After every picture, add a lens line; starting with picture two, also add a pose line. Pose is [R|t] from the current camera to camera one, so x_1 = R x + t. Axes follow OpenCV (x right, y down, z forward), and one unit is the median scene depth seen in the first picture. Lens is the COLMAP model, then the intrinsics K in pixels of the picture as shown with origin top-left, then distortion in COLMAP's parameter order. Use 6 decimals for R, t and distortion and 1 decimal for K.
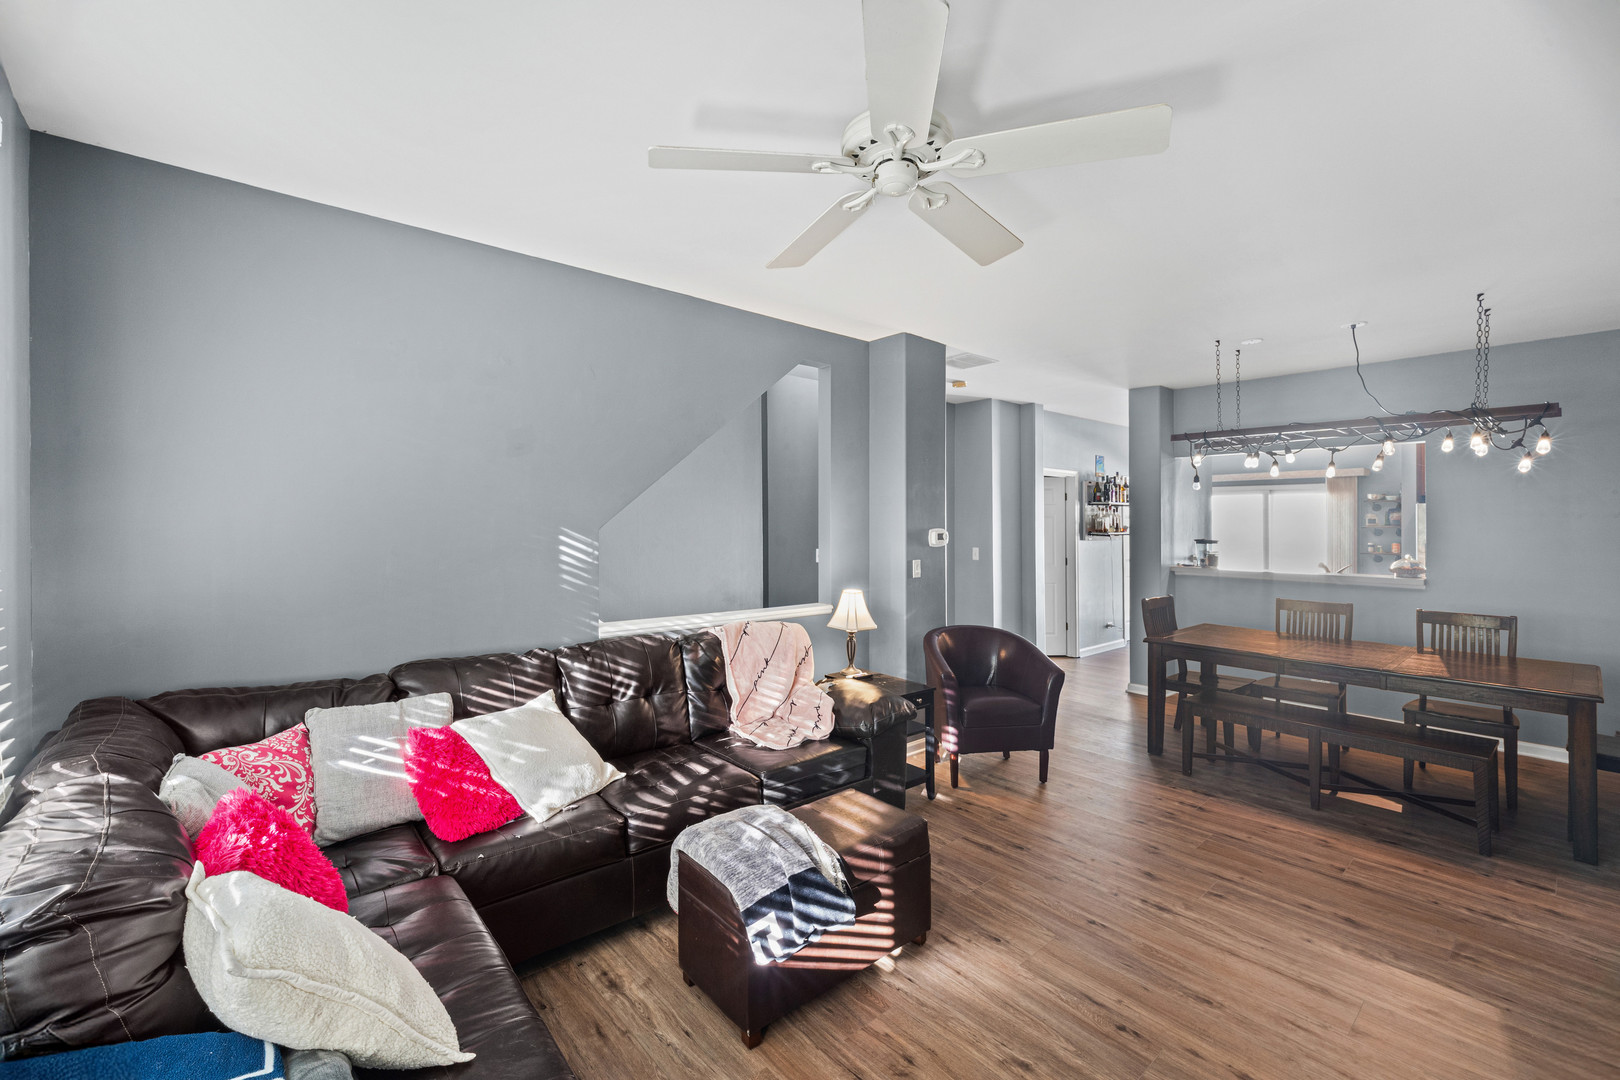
lens RADIAL K [[669.4, 0, 803.9], [0, 669.4, 522.2], [0, 0, 1]] dist [0.001907, 0.000127]
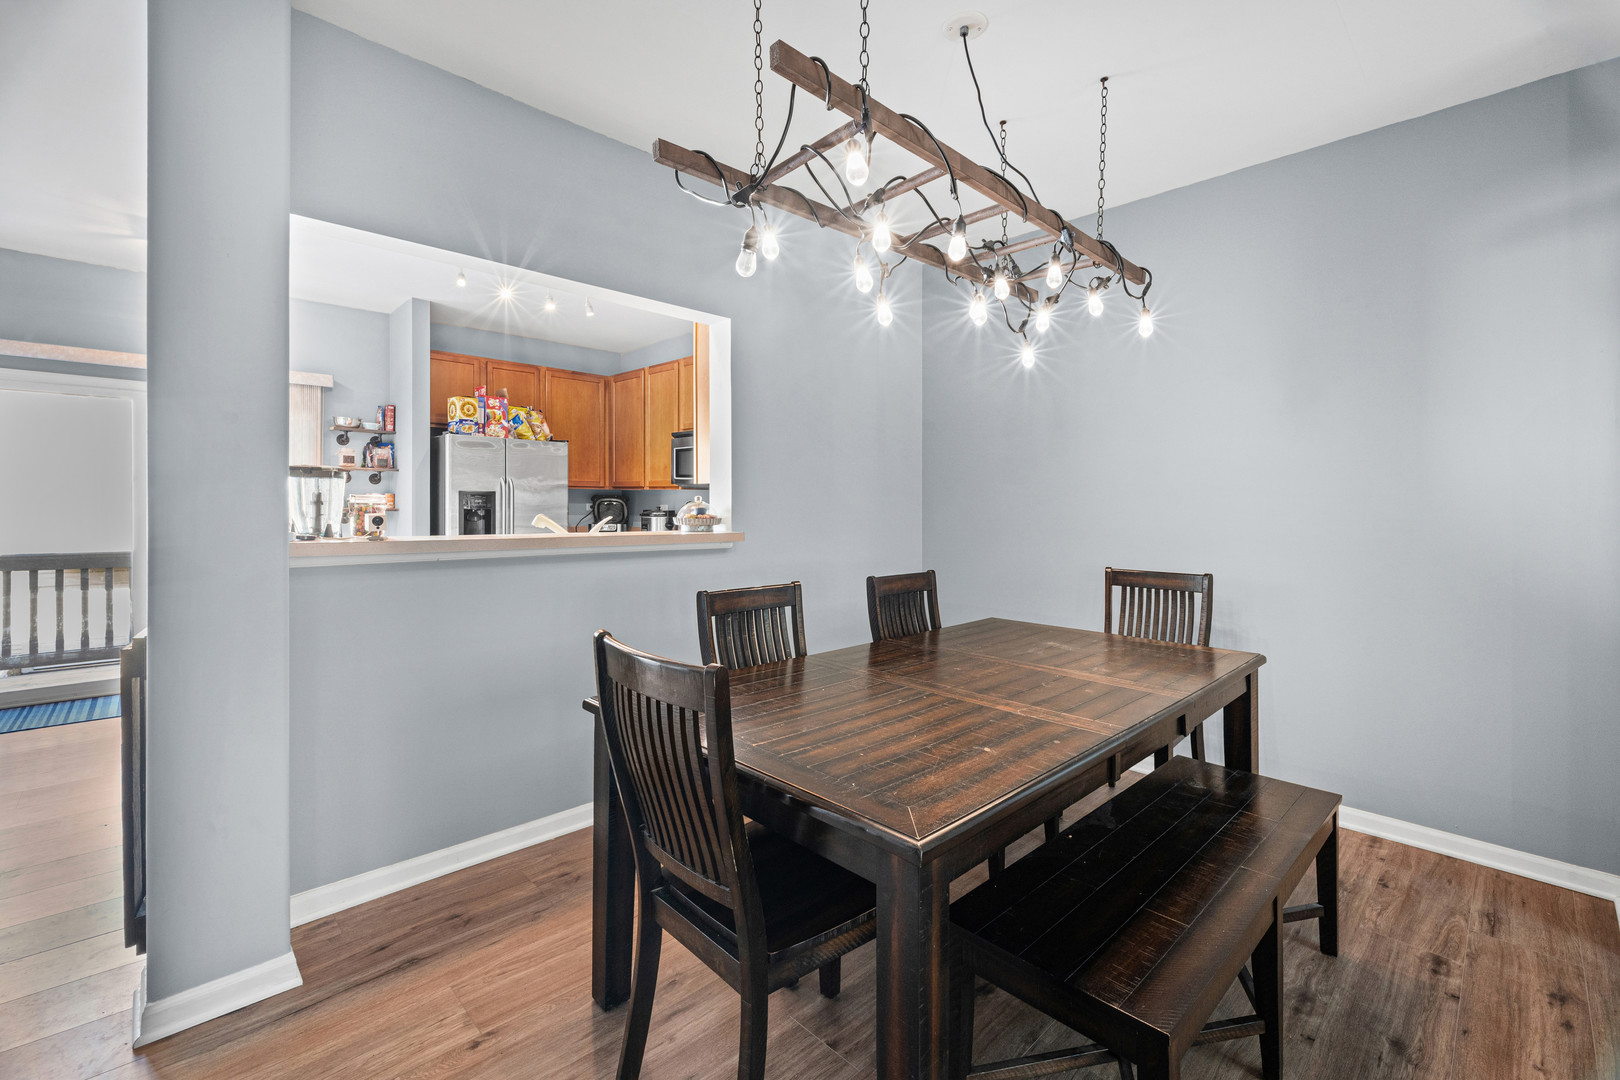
lens RADIAL K [[693.7, 0, 805.9], [0, 693.7, 502.5], [0, 0, 1]] dist [0.004025, -0.000393]
pose [[-0.054438, -0.000528, 0.998517, 0.193679], [-0.013440, 0.999910, -0.000204, 0.041538], [-0.998427, -0.013431, -0.054441, 0.724037]]
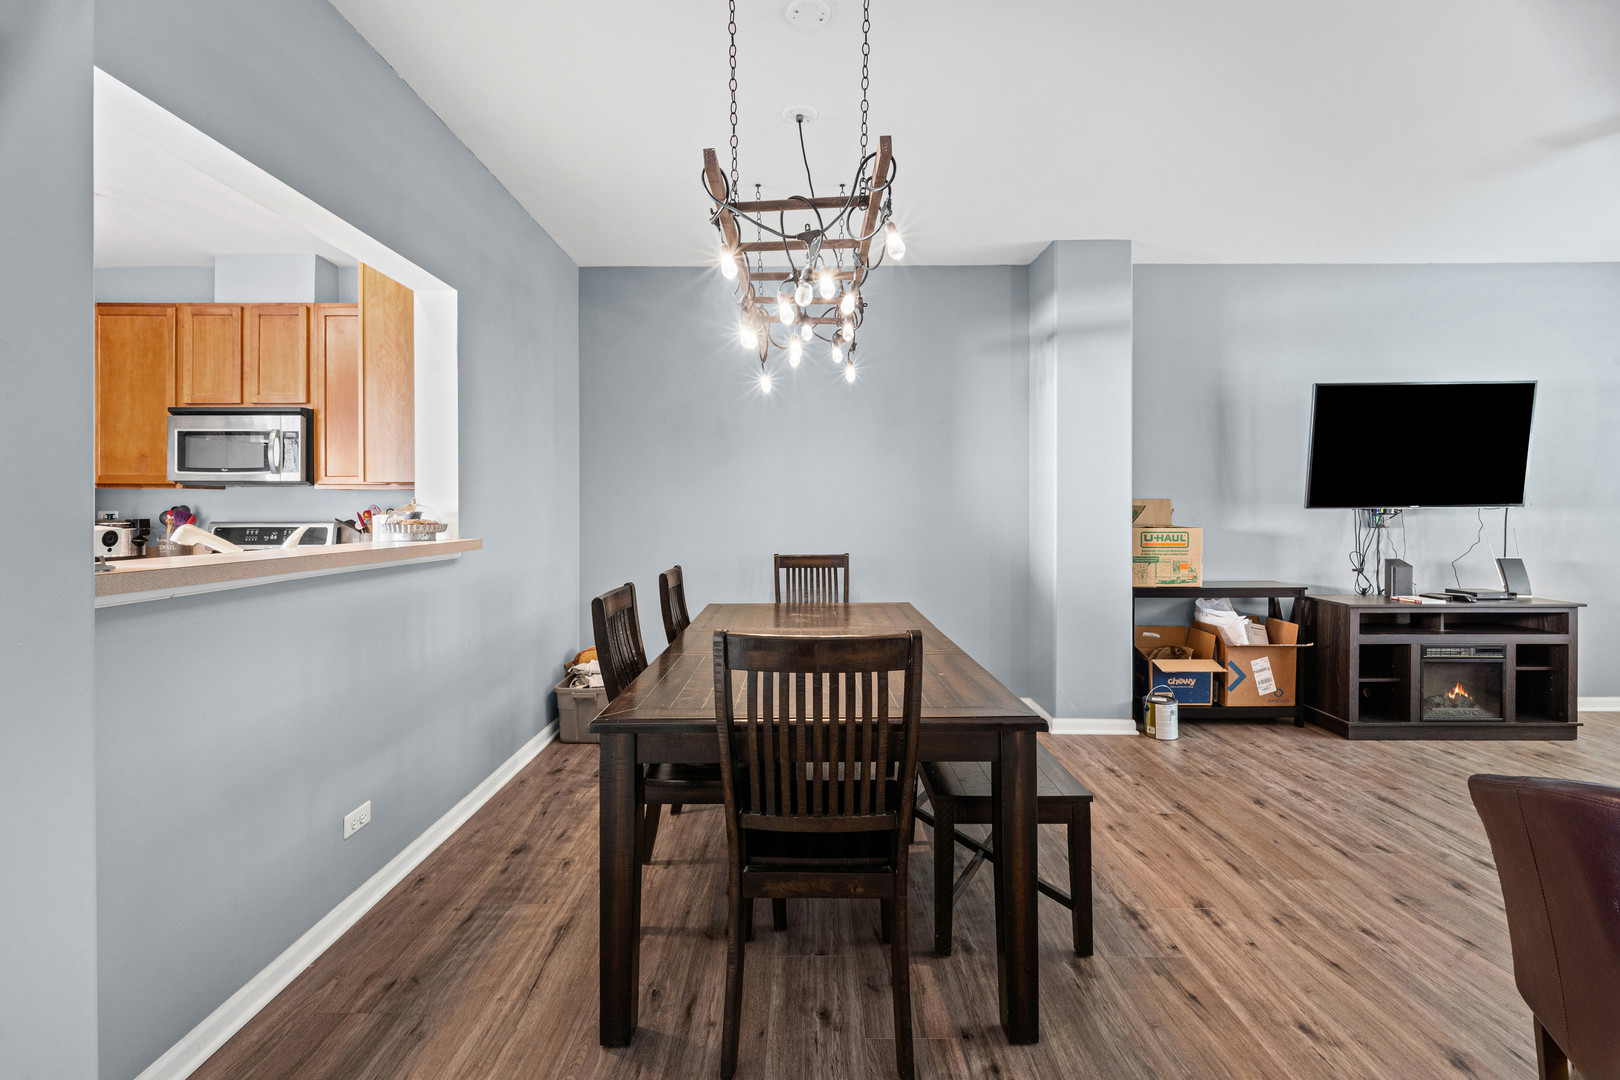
lens RADIAL K [[700.0, 0, 772.3], [0, 700.0, 509.8], [0, 0, 1]] dist [-0.002827, -0.000336]
pose [[-0.755826, -0.003516, 0.654763, 0.264419], [-0.002544, 0.999994, 0.002433, 0.043388], [-0.654768, 0.000173, -0.755830, 0.952222]]
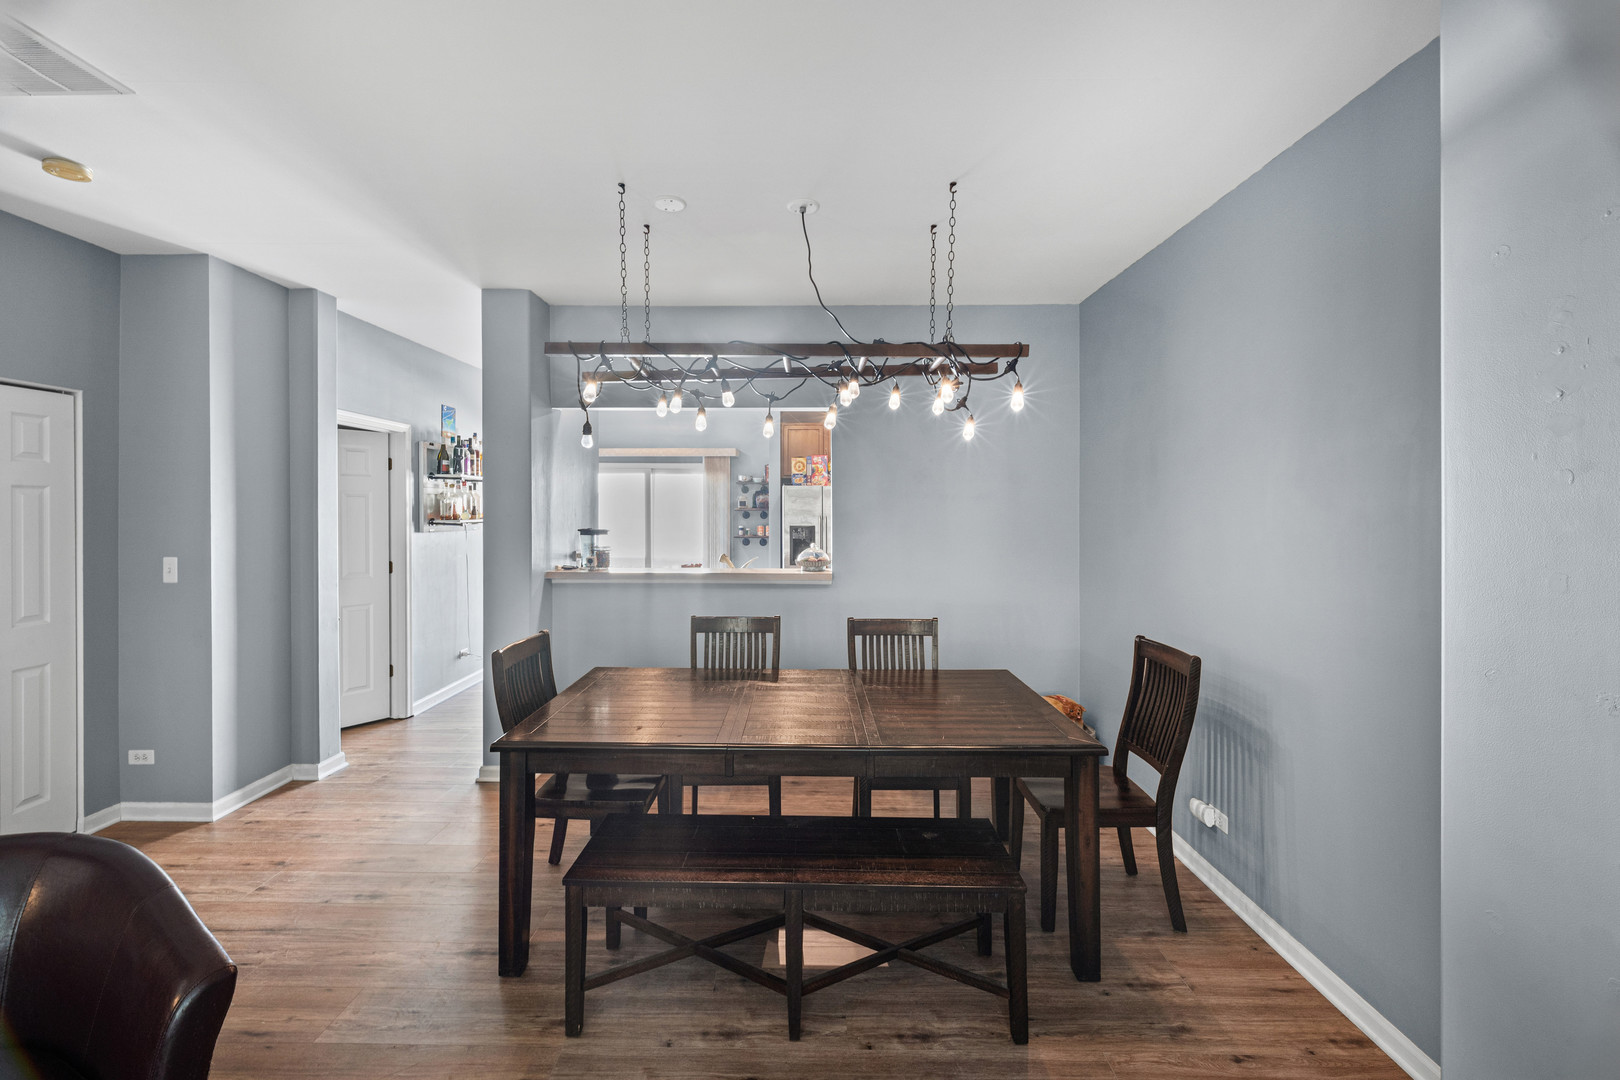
lens RADIAL K [[685.9, 0, 802.8], [0, 685.9, 508.0], [0, 0, 1]] dist [0.010912, -0.000263]
pose [[0.655068, -0.003328, 0.755563, 0.194194], [-0.000408, 0.999989, 0.004759, 0.000241], [-0.755570, -0.003426, 0.655059, 0.351308]]
